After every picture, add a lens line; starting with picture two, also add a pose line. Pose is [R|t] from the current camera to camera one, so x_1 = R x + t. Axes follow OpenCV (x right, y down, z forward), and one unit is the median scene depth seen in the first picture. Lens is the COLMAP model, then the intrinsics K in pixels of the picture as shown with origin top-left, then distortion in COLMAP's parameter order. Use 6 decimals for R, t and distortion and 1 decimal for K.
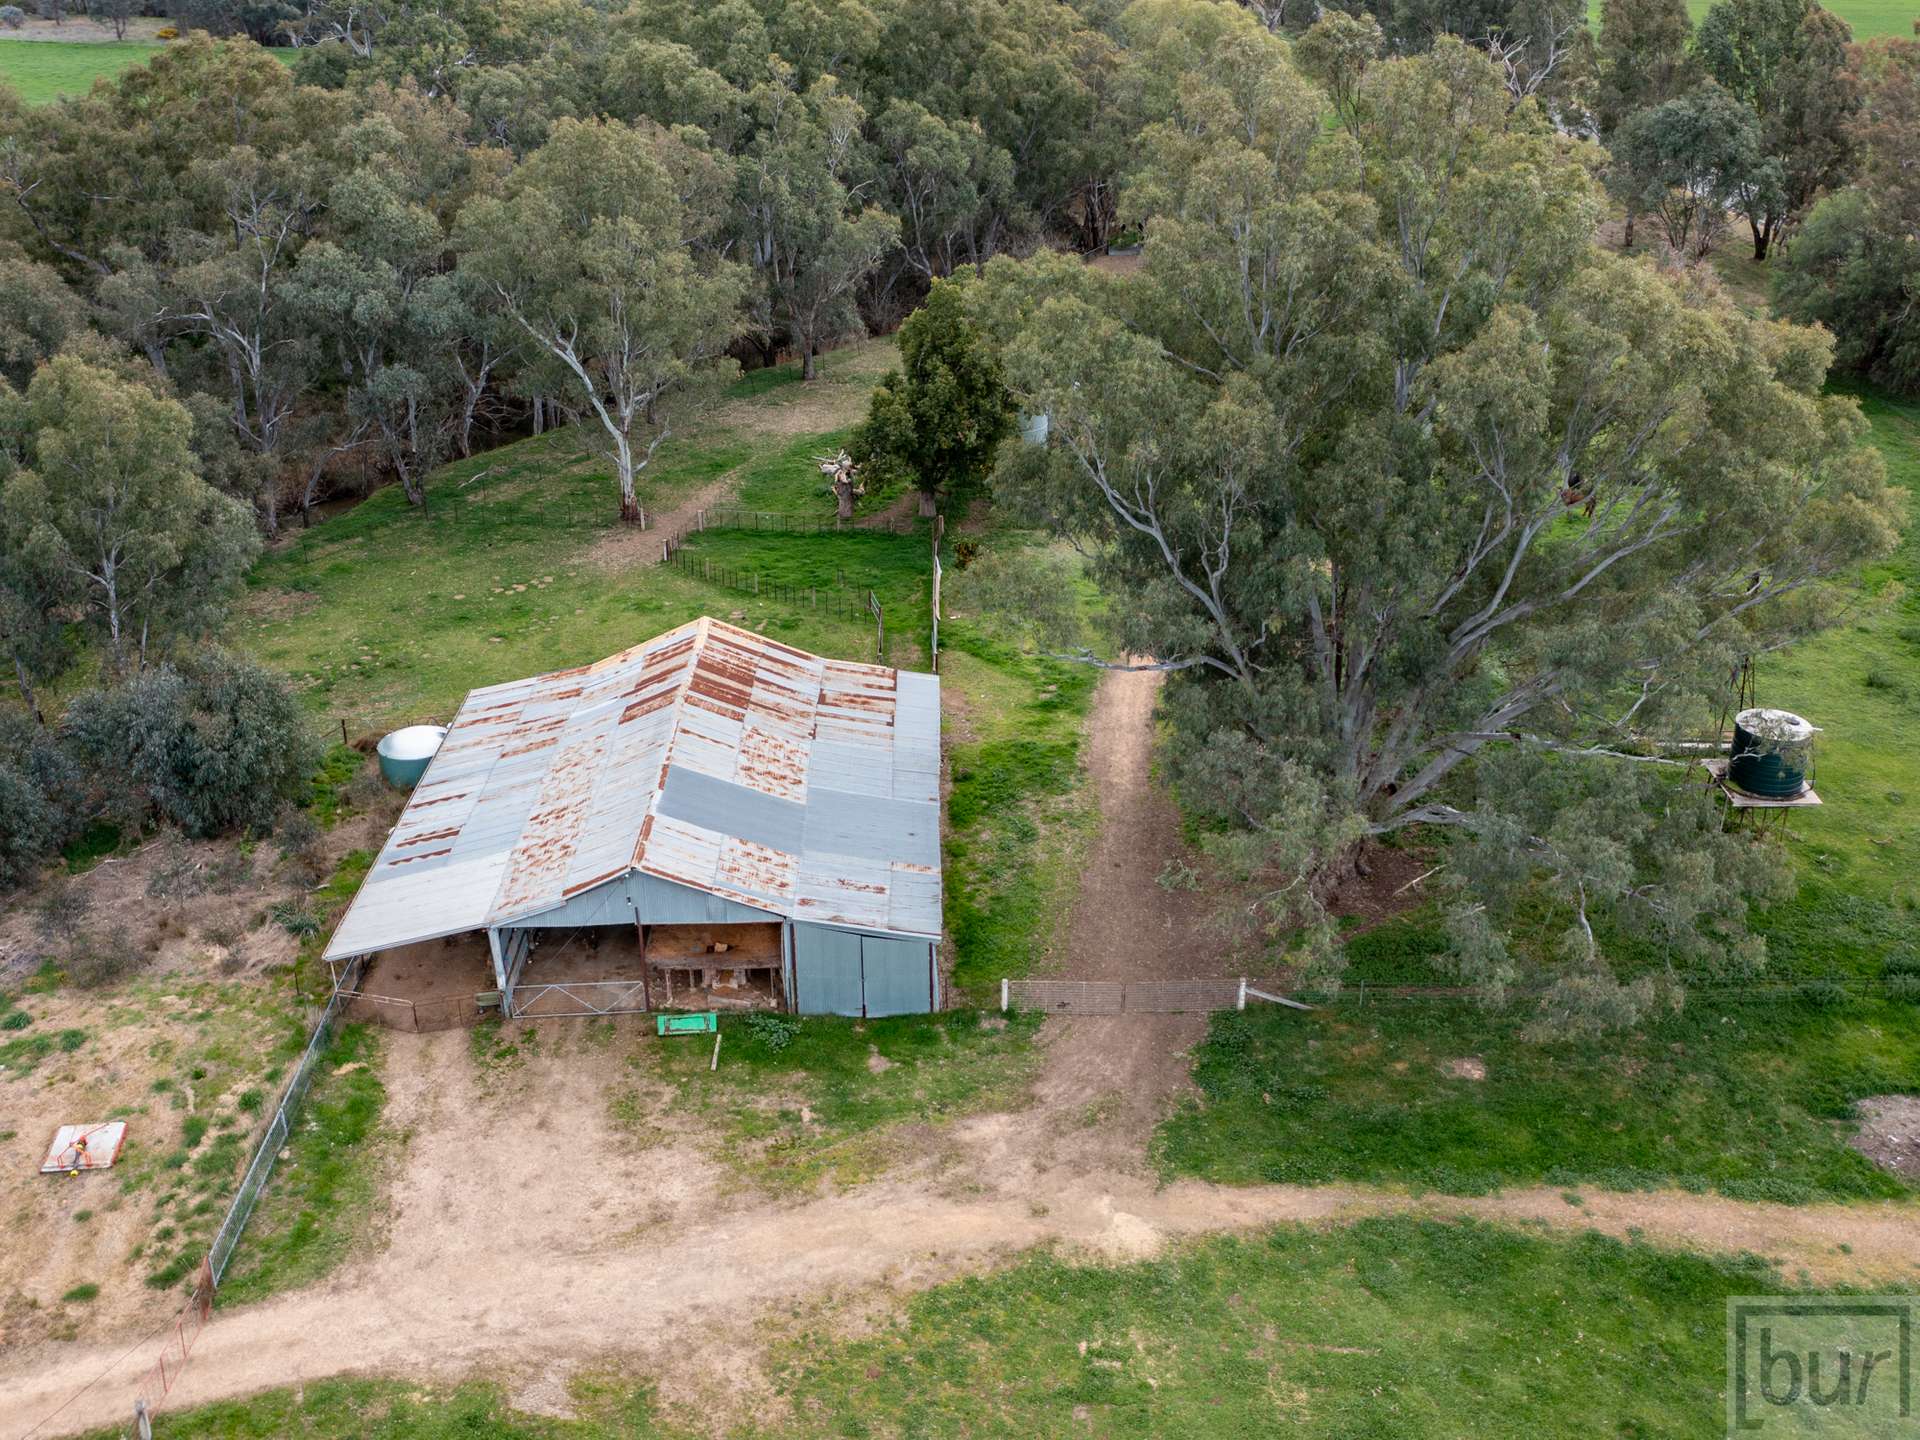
lens RADIAL K [[1776.9, 0, 950.8], [0, 1776.9, 737.1], [0, 0, 1]] dist [-0.022669, 0.000000]
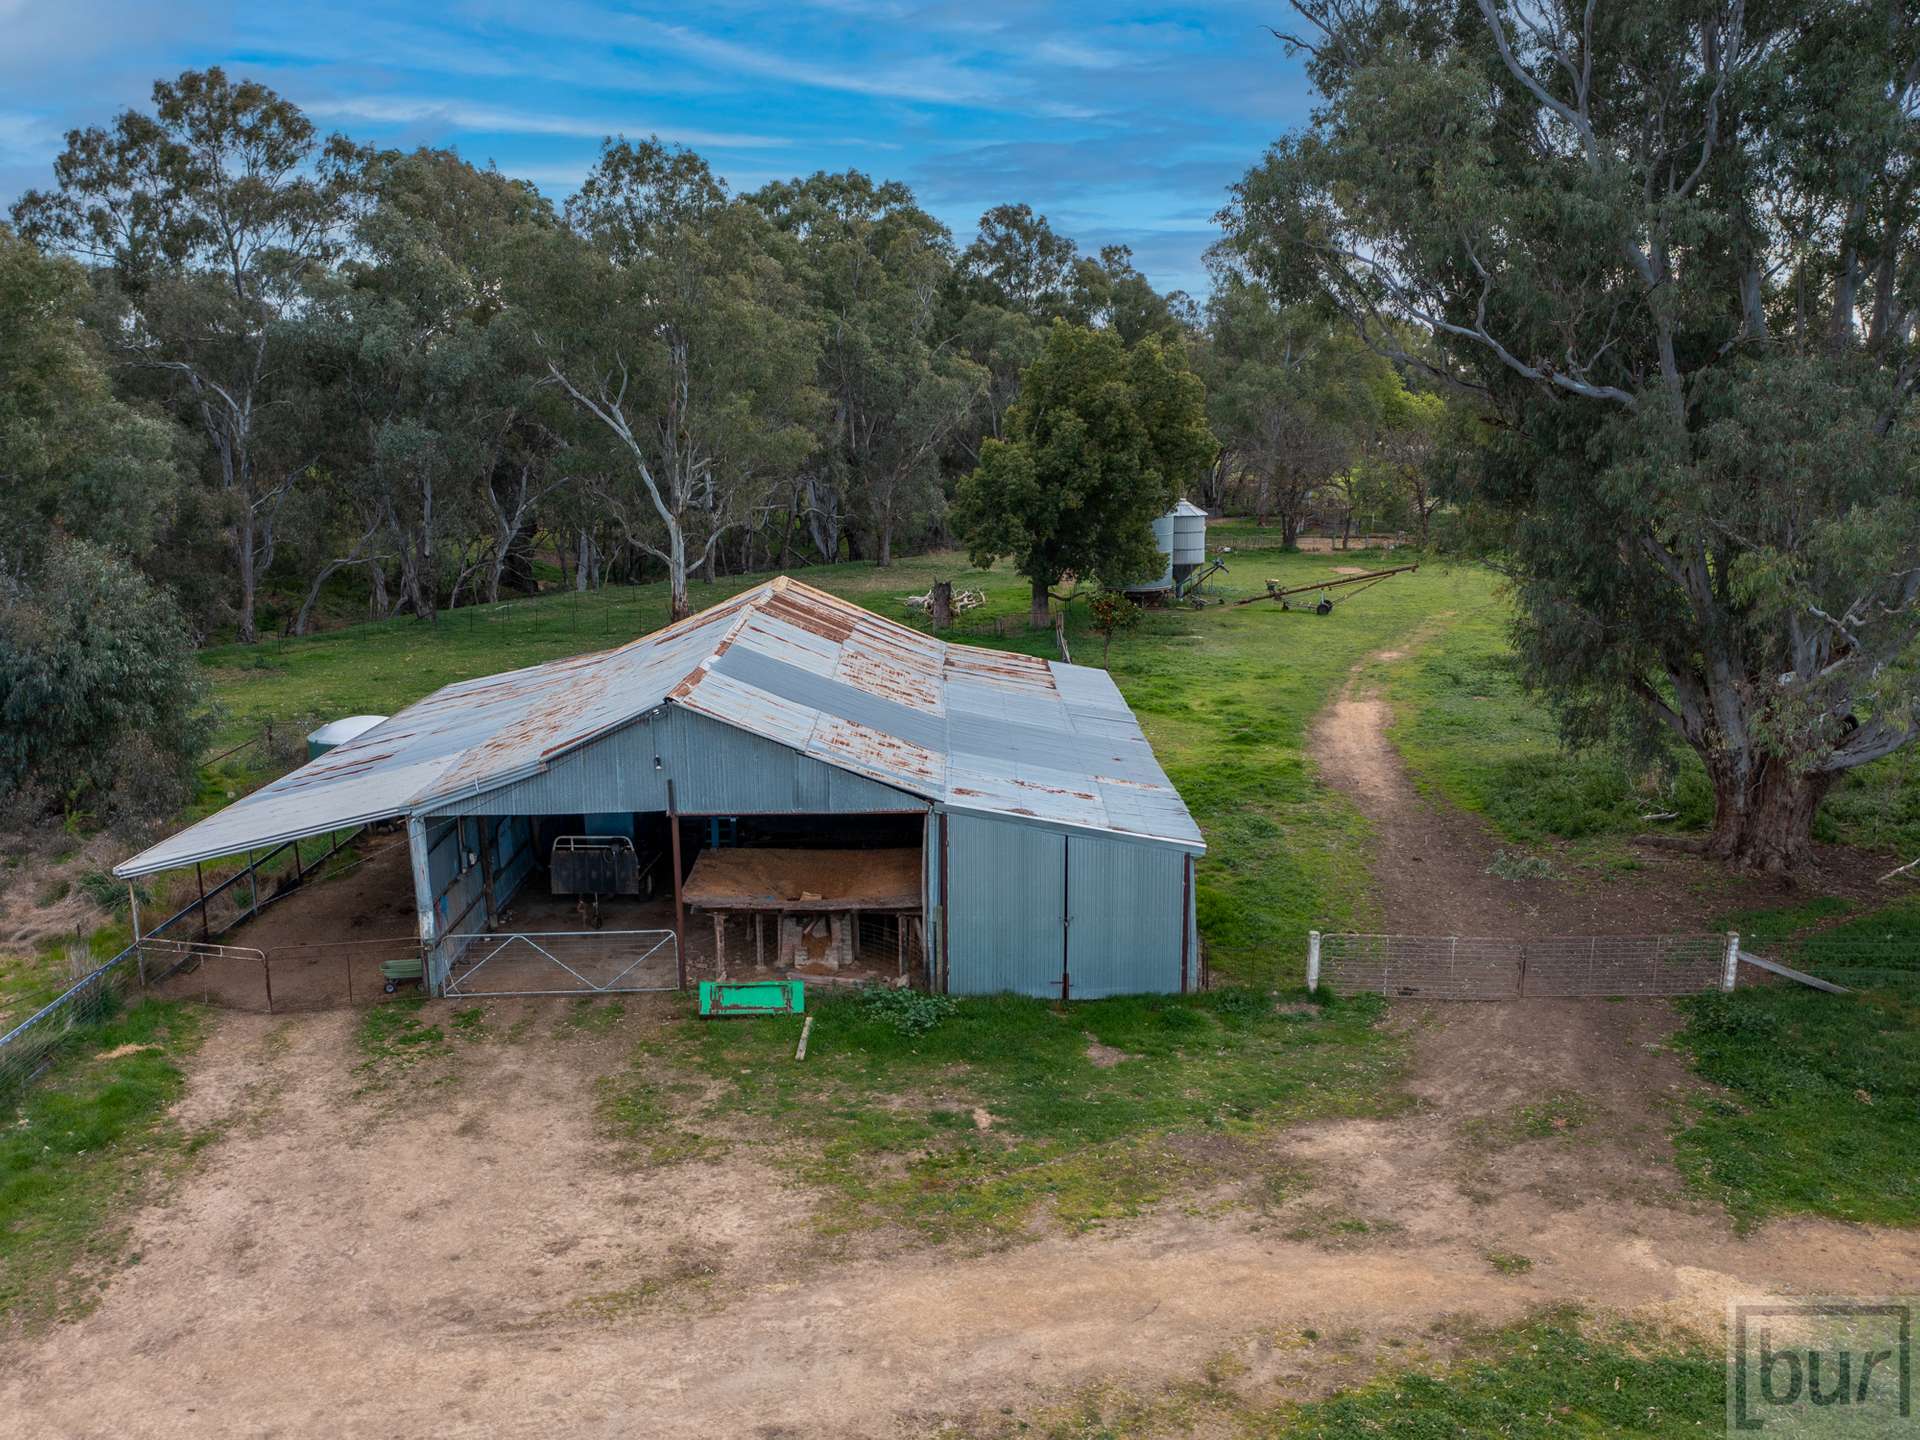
lens RADIAL K [[1776.9, 0, 980.8], [0, 1776.9, 702.6], [0, 0, 1]] dist [-0.022669, 0.000000]
pose [[0.999944, 0.006260, -0.008554, -0.076825], [-0.007951, 0.976653, -0.214674, 0.201494], [0.007011, 0.214730, 0.976648, 0.462543]]
